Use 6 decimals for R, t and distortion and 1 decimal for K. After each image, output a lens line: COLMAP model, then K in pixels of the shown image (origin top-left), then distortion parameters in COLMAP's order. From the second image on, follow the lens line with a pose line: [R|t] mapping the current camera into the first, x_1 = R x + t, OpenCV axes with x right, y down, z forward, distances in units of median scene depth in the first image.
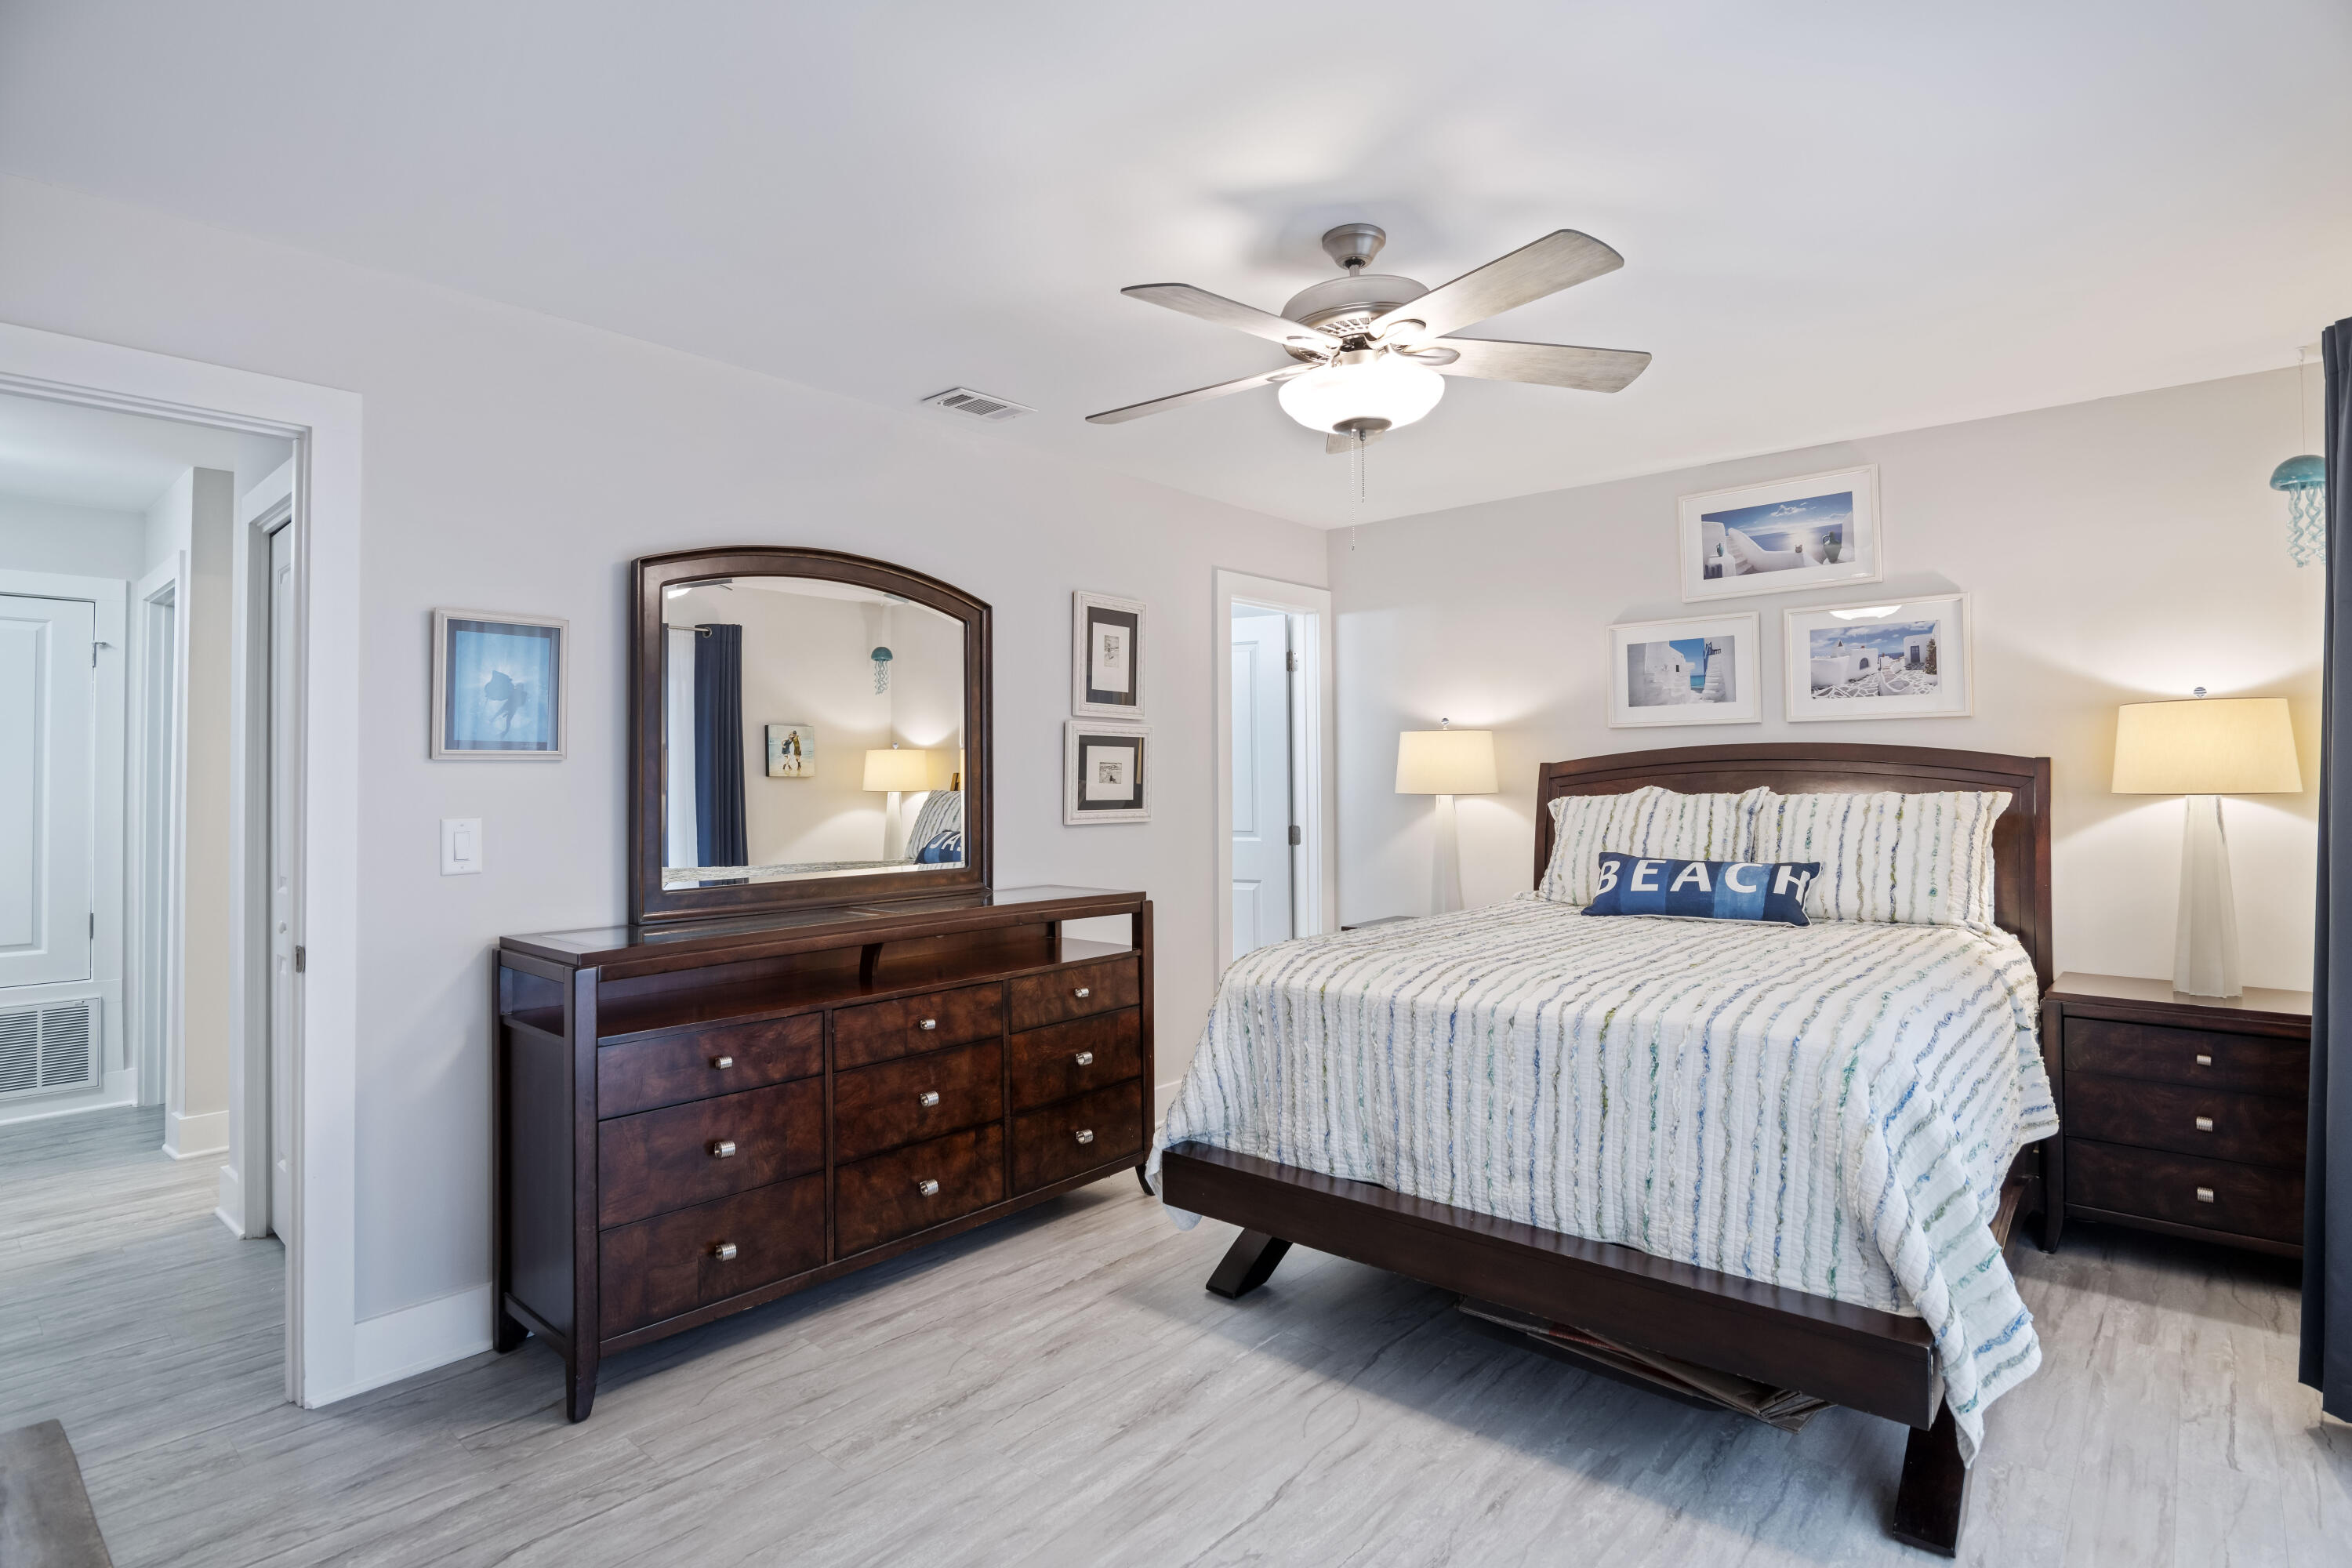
lens RADIAL K [[1172.9, 0, 1200.8], [0, 1172.9, 778.6], [0, 0, 1]] dist [-0.027140, -0.000641]
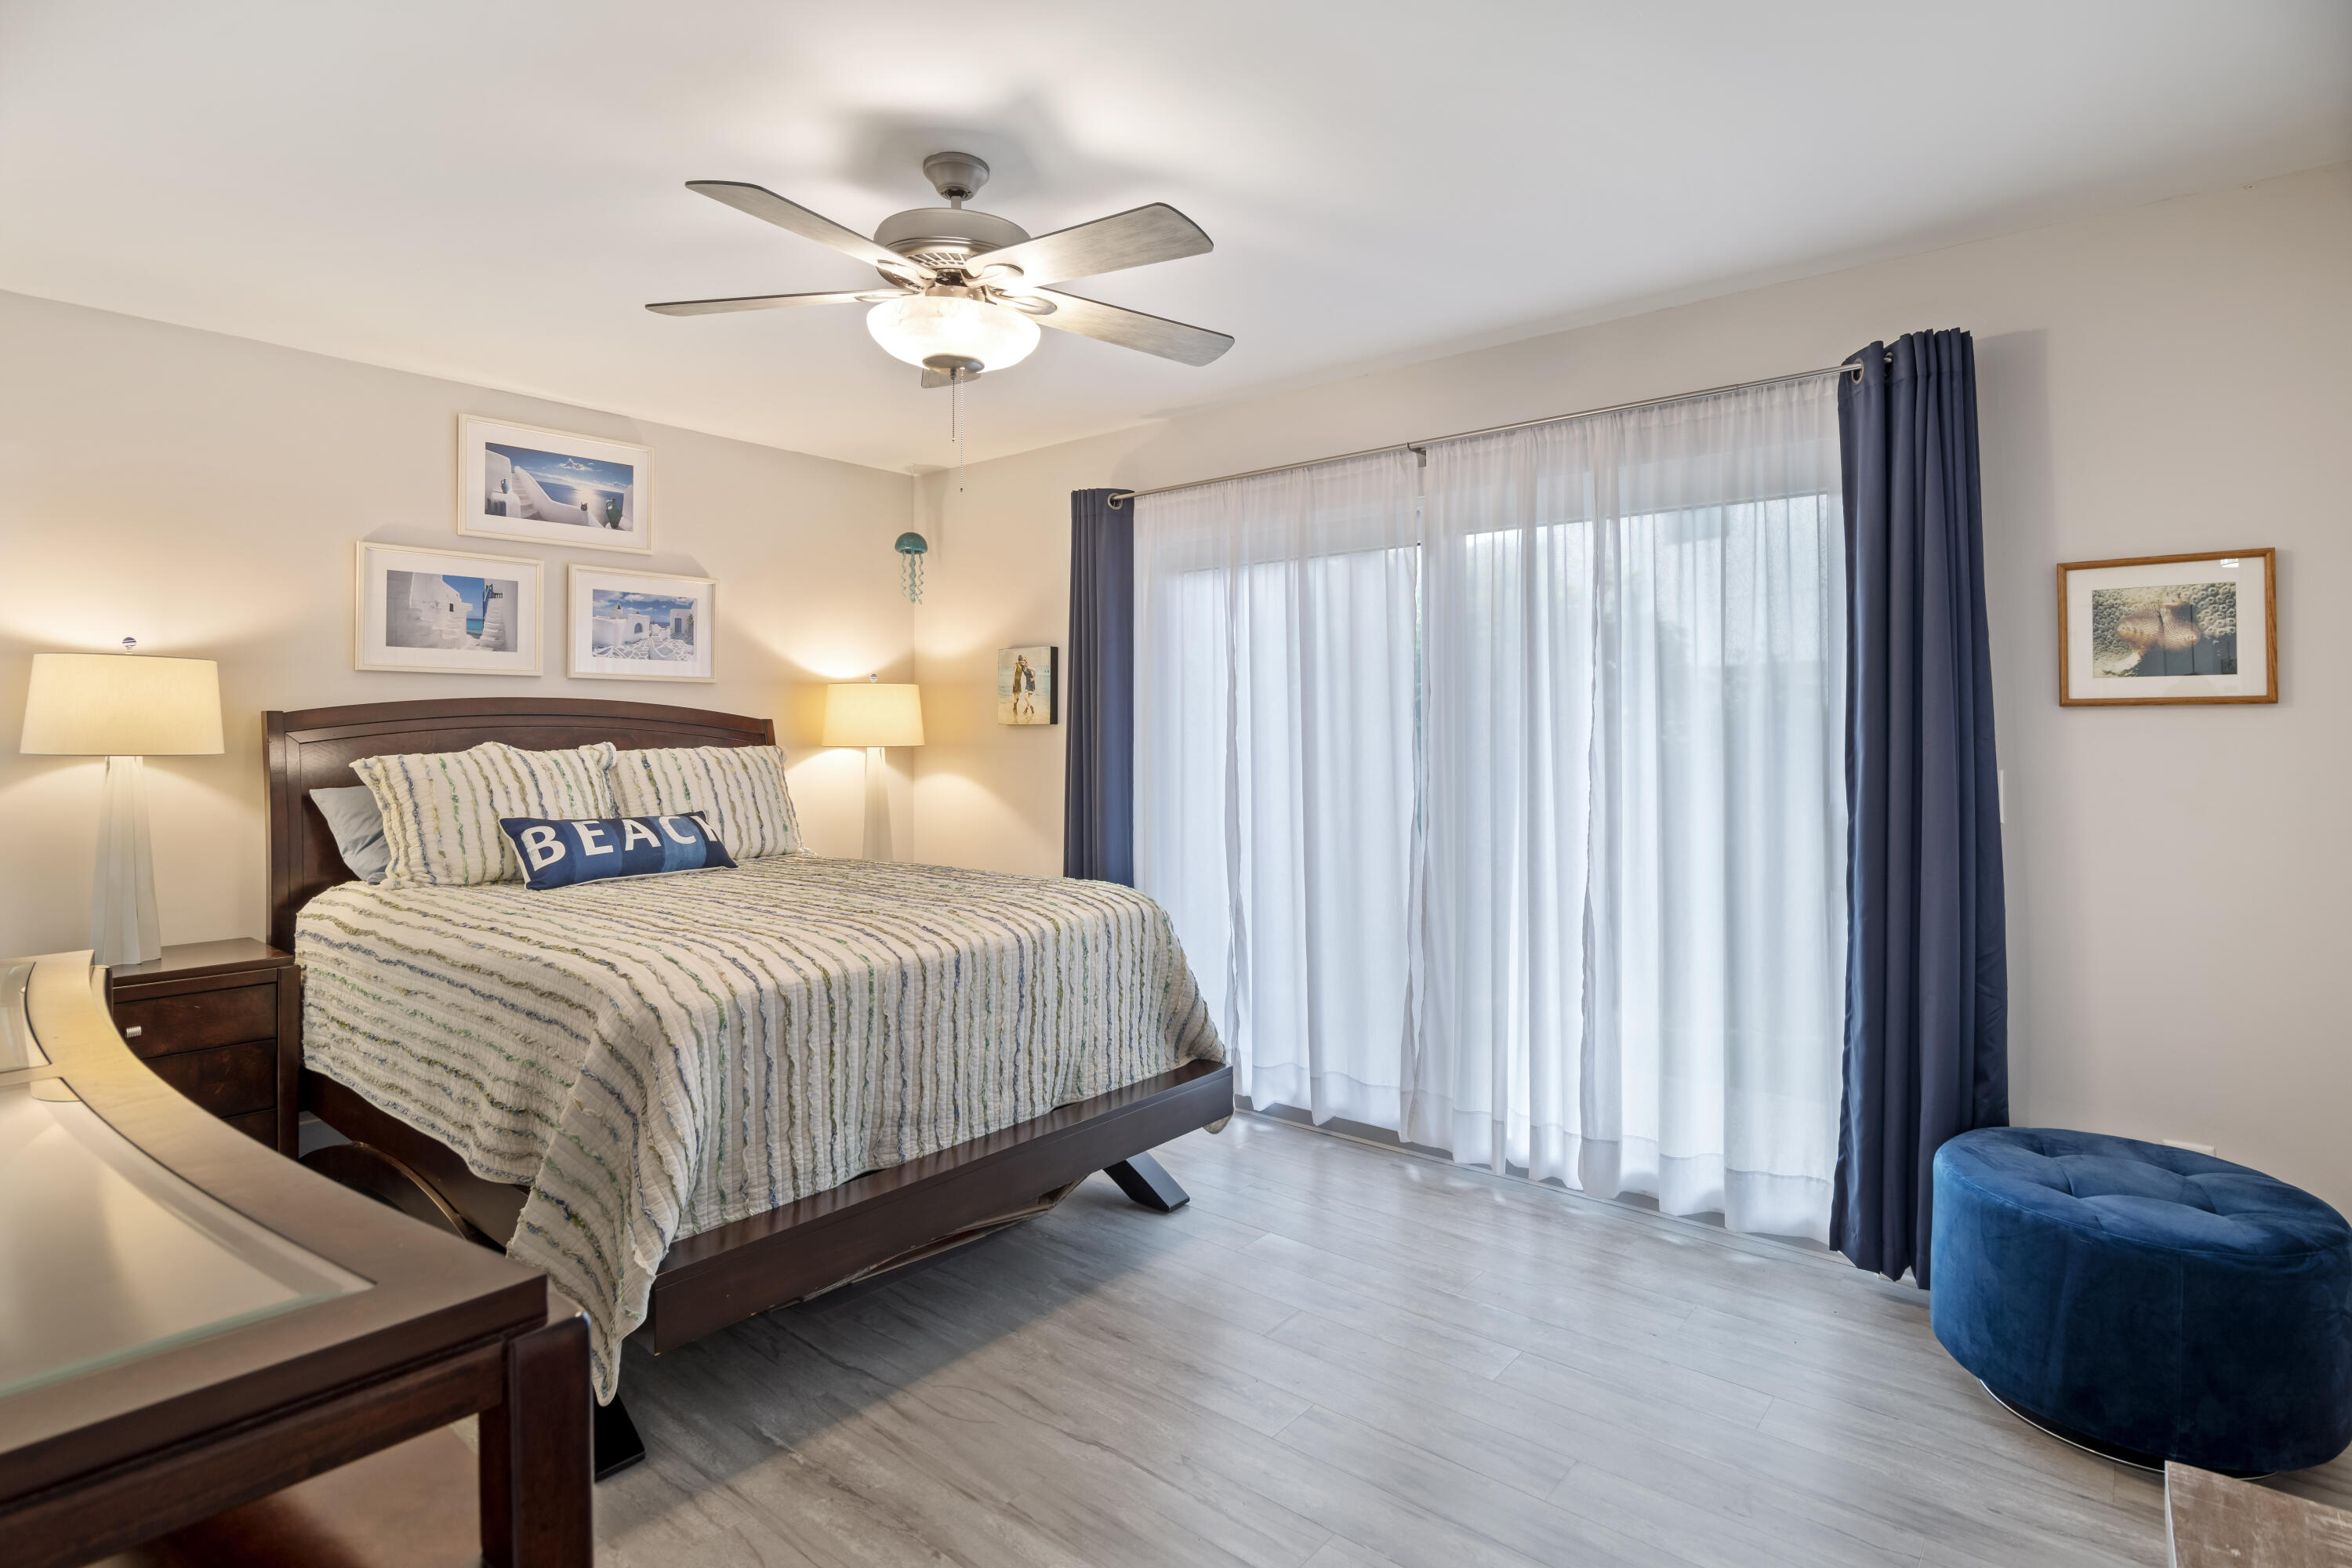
lens RADIAL K [[1172.9, 0, 1185.3], [0, 1172.9, 729.1], [0, 0, 1]] dist [-0.027140, -0.000641]
pose [[-0.018023, 0.012912, 0.999754, -0.526981], [-0.000544, 0.999916, -0.012924, 0.008208], [-0.999837, -0.000777, -0.018014, 0.524955]]
